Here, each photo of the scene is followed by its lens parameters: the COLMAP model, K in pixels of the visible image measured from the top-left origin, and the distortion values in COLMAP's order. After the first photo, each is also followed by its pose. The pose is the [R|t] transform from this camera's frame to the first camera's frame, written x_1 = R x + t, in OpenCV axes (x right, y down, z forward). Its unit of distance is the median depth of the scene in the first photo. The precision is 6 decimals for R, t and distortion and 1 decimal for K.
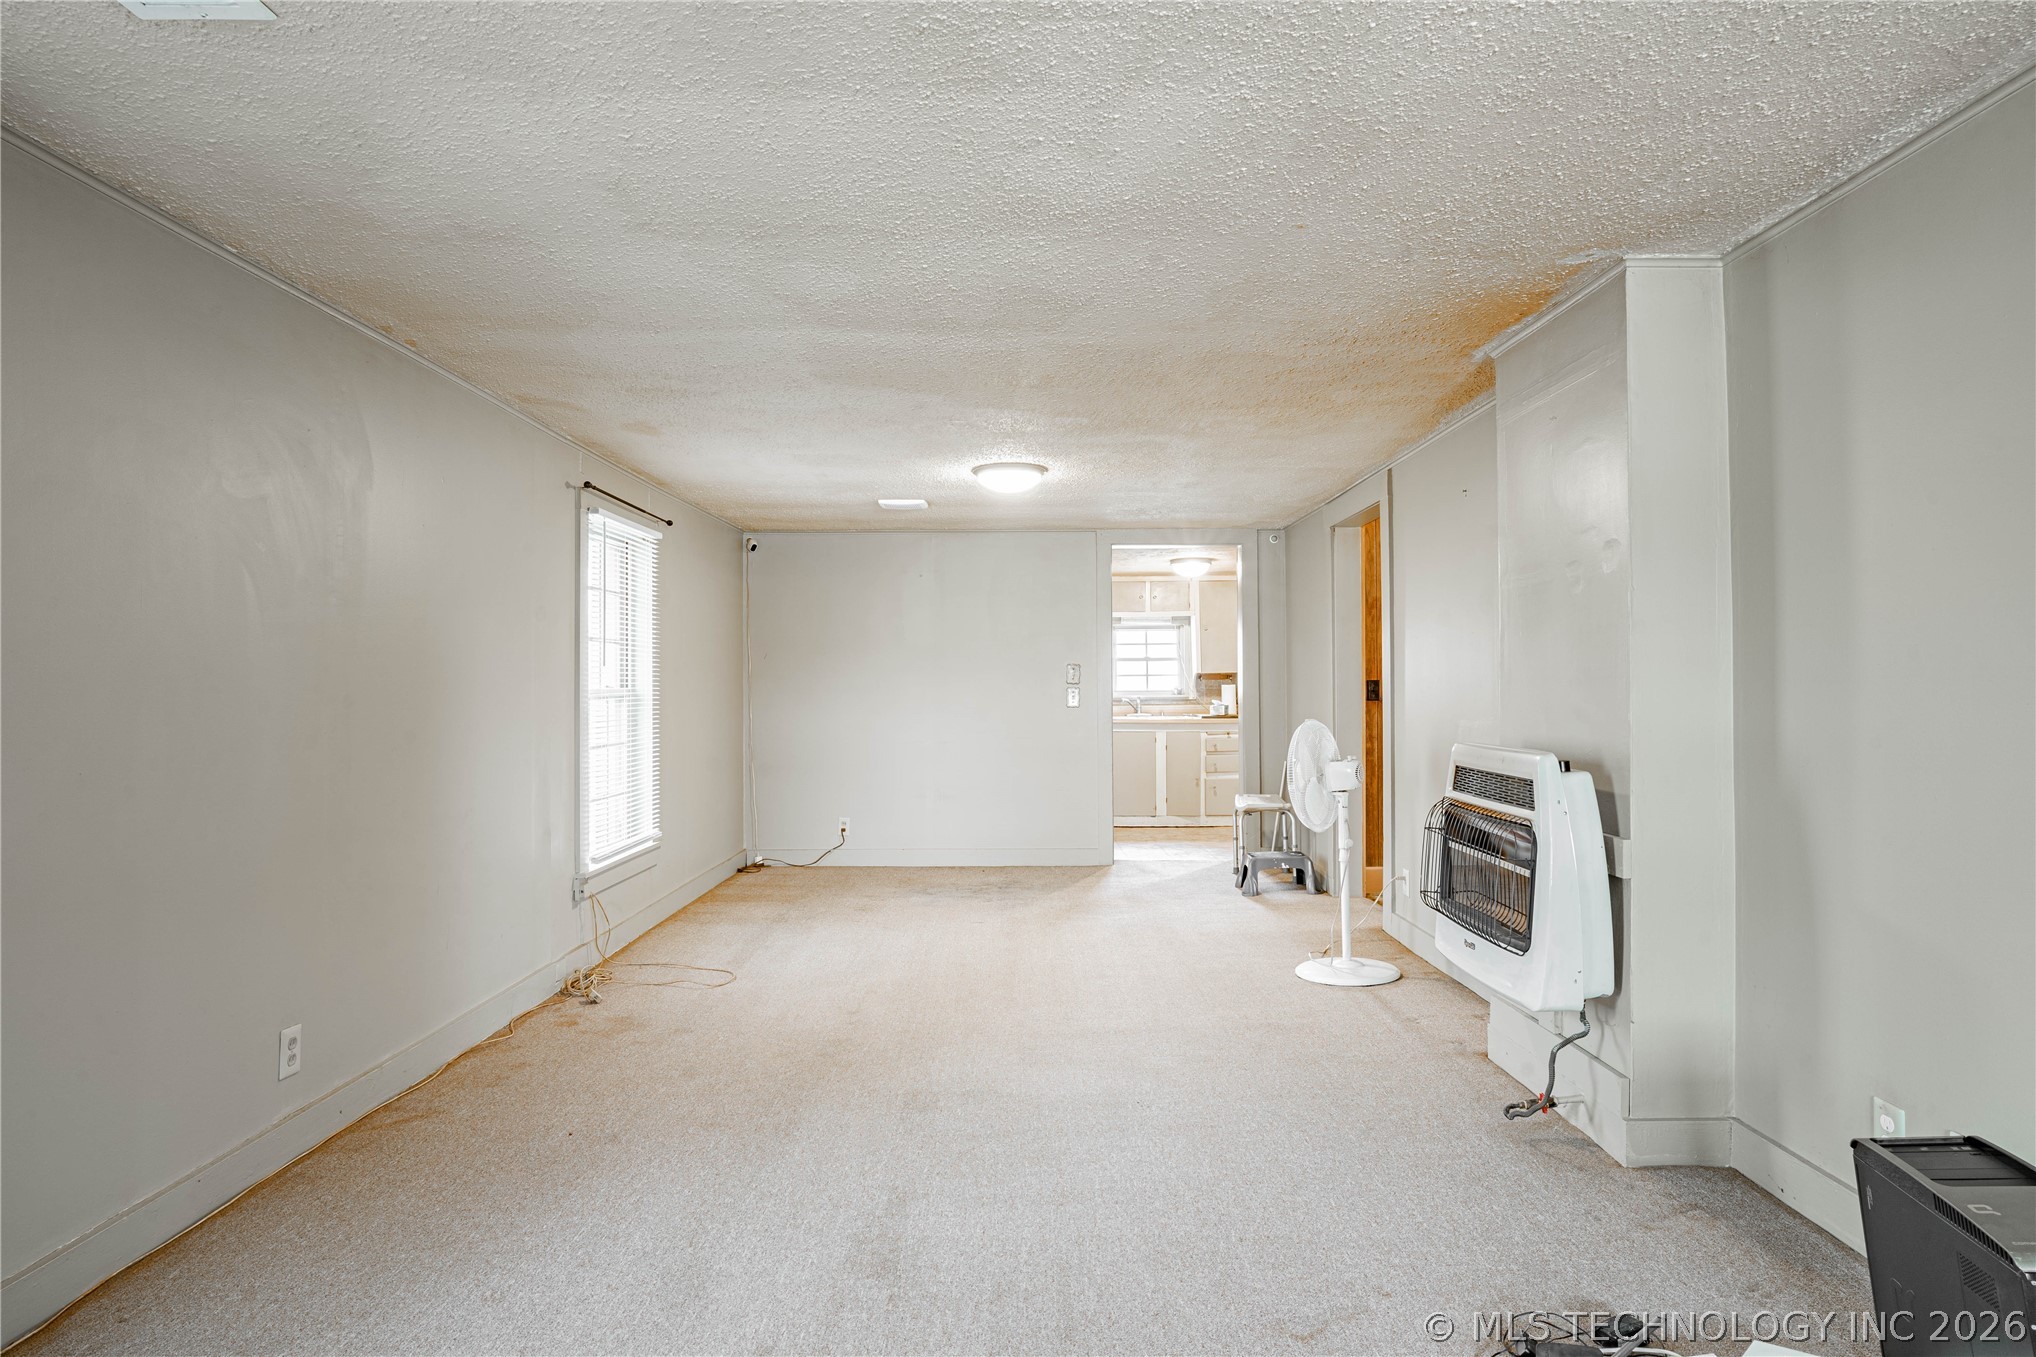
lens RADIAL K [[1125.8, 0, 1023.9], [0, 1125.8, 677.4], [0, 0, 1]] dist [-0.045617, 0.032299]
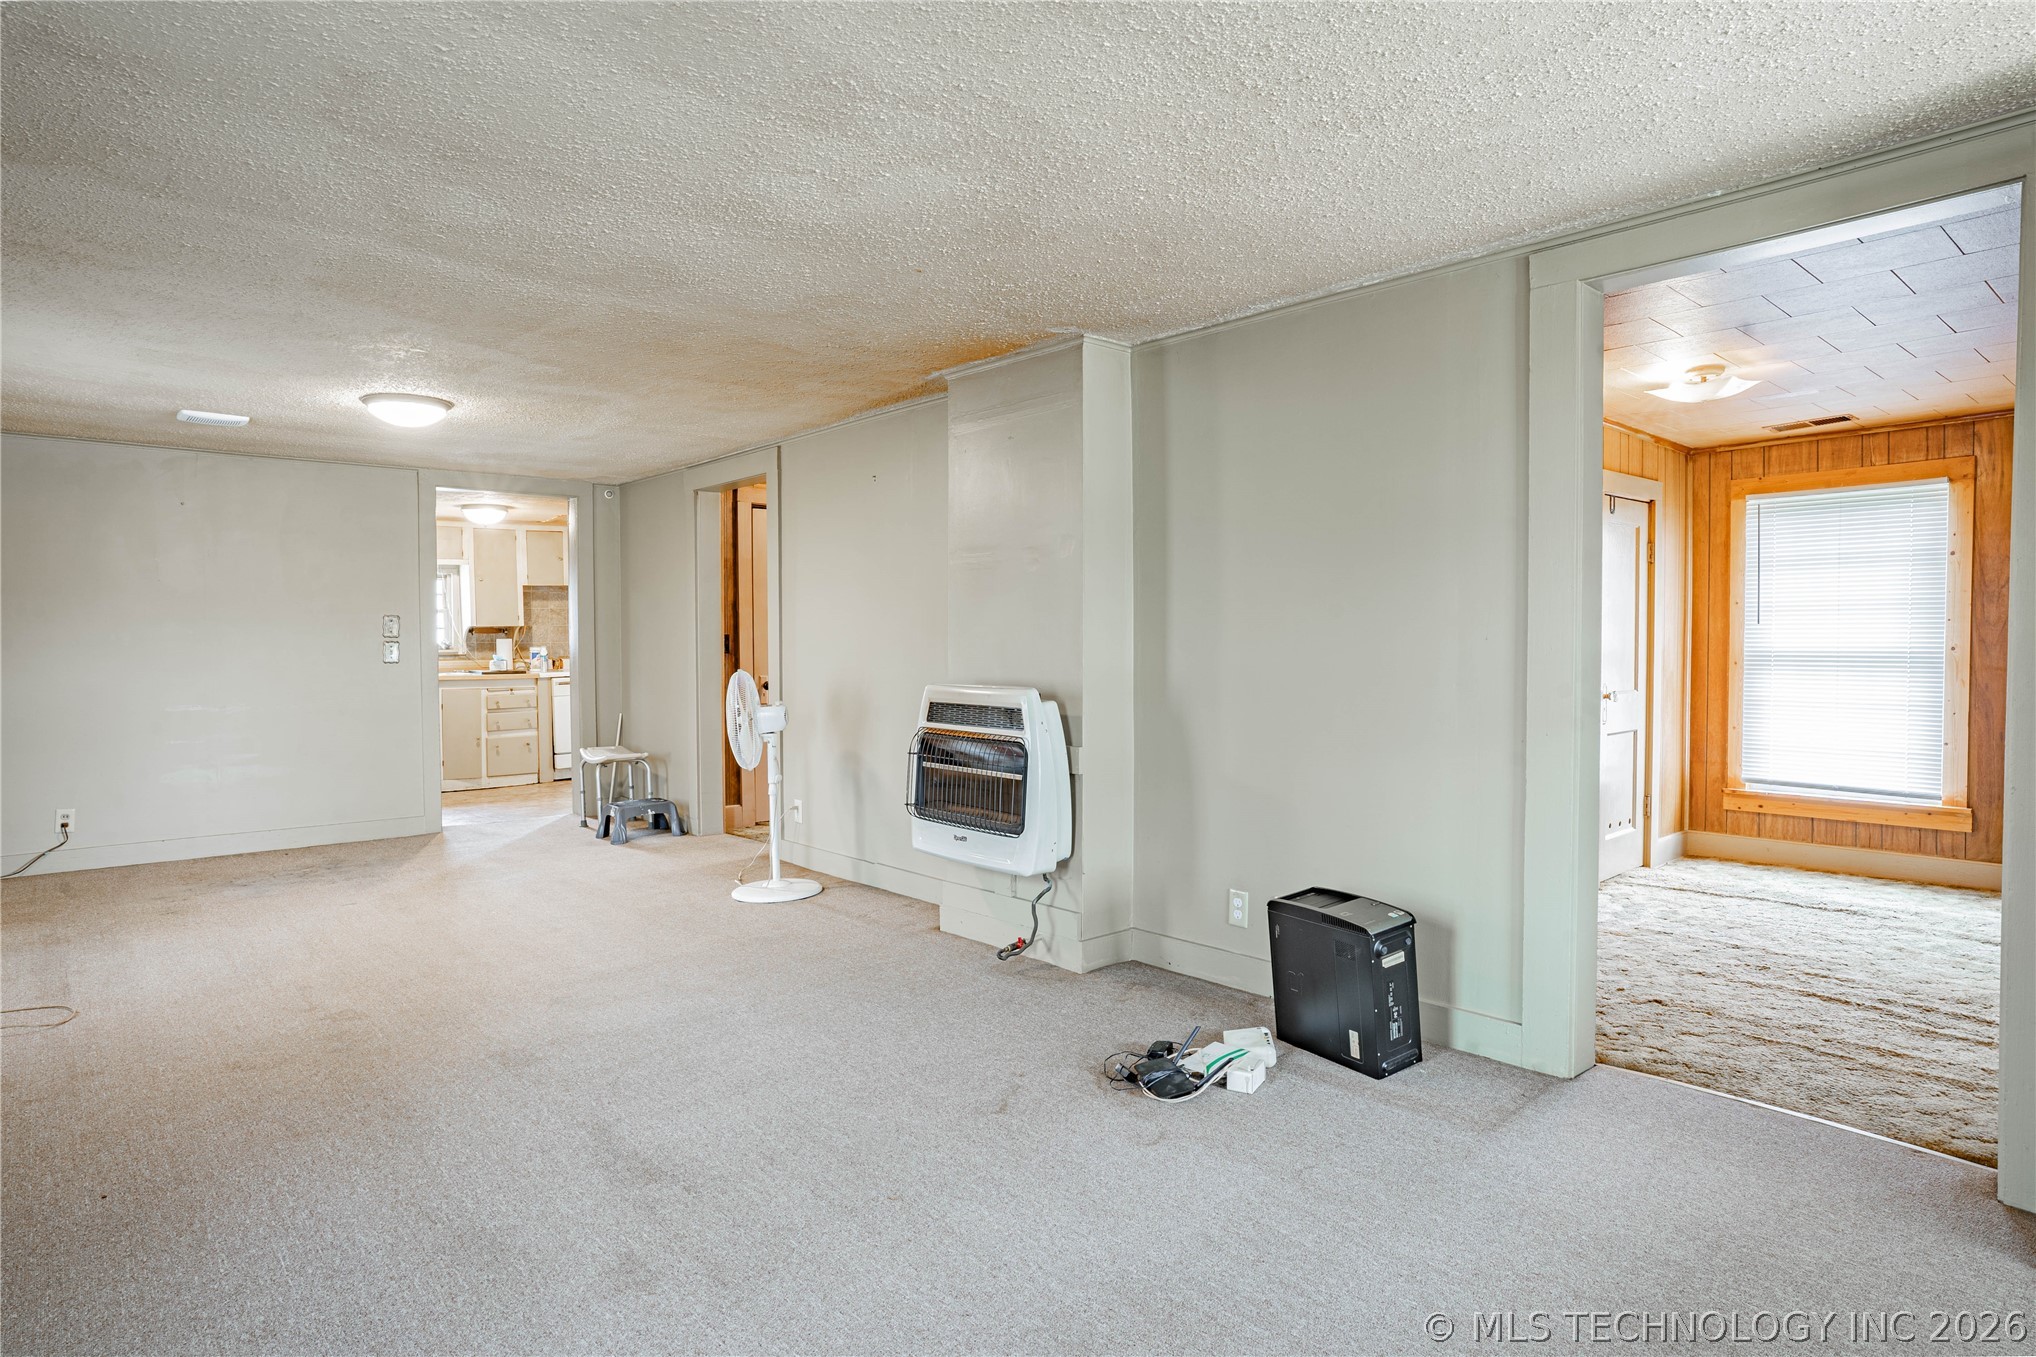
lens RADIAL K [[1125.8, 0, 1034.7], [0, 1125.8, 681.5], [0, 0, 1]] dist [-0.045617, 0.032299]
pose [[0.746586, -0.022986, 0.664892, -0.237710], [-0.006279, 0.999115, 0.041590, 0.000978], [-0.665259, -0.035225, 0.745781, -0.017350]]
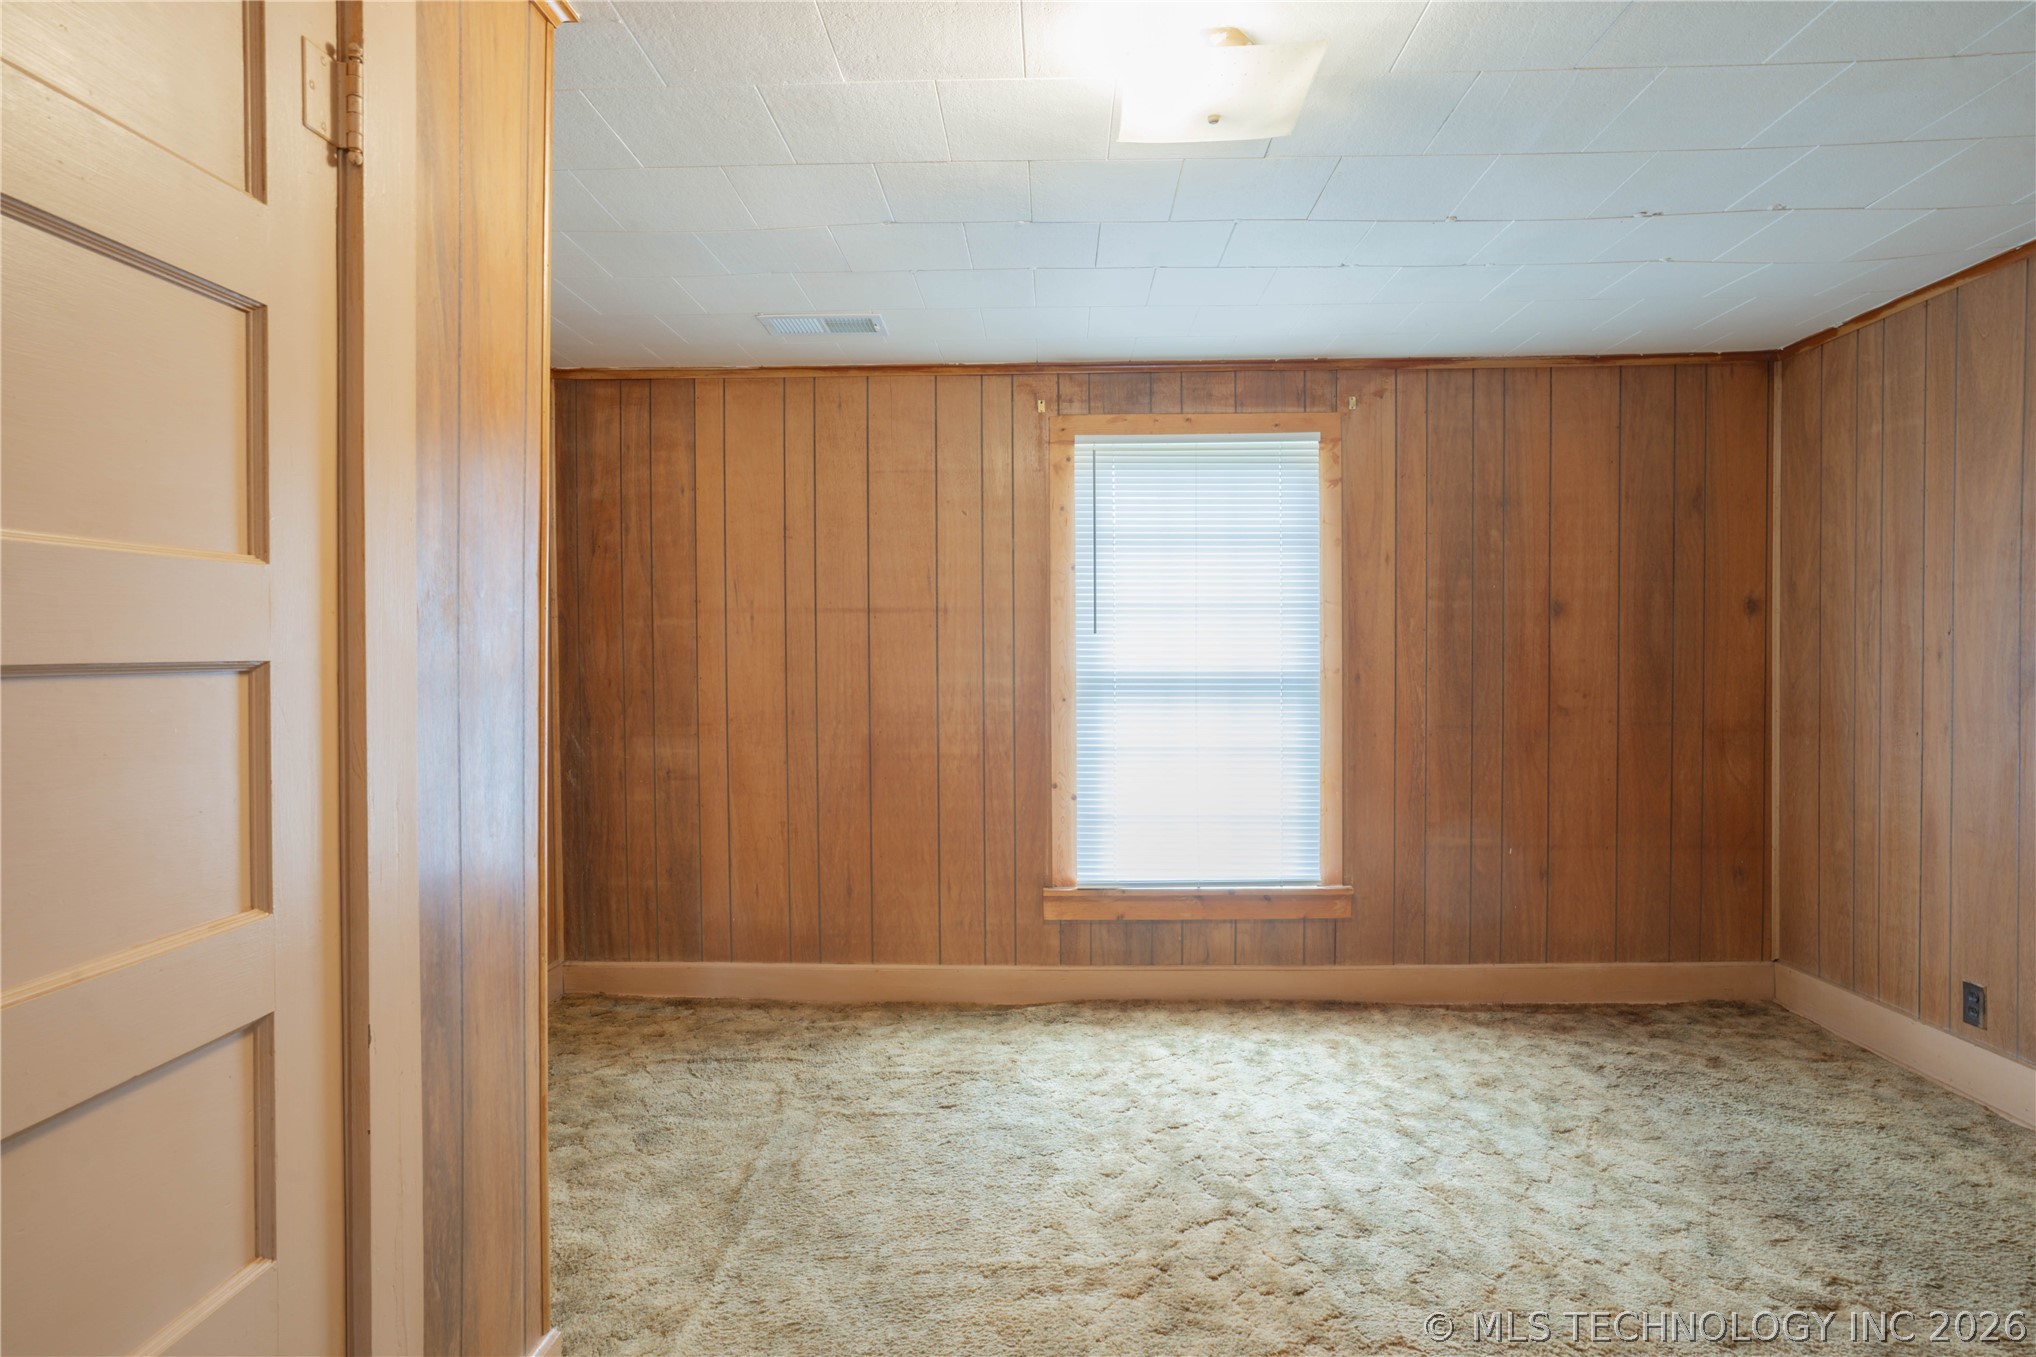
lens RADIAL K [[1125.8, 0, 995.4], [0, 1125.8, 677.7], [0, 0, 1]] dist [-0.045617, 0.032299]
pose [[0.047231, -0.023002, 0.998619, 0.960594], [-0.014063, 0.999620, 0.023690, -0.005458], [-0.998785, -0.015163, 0.046889, 0.801889]]
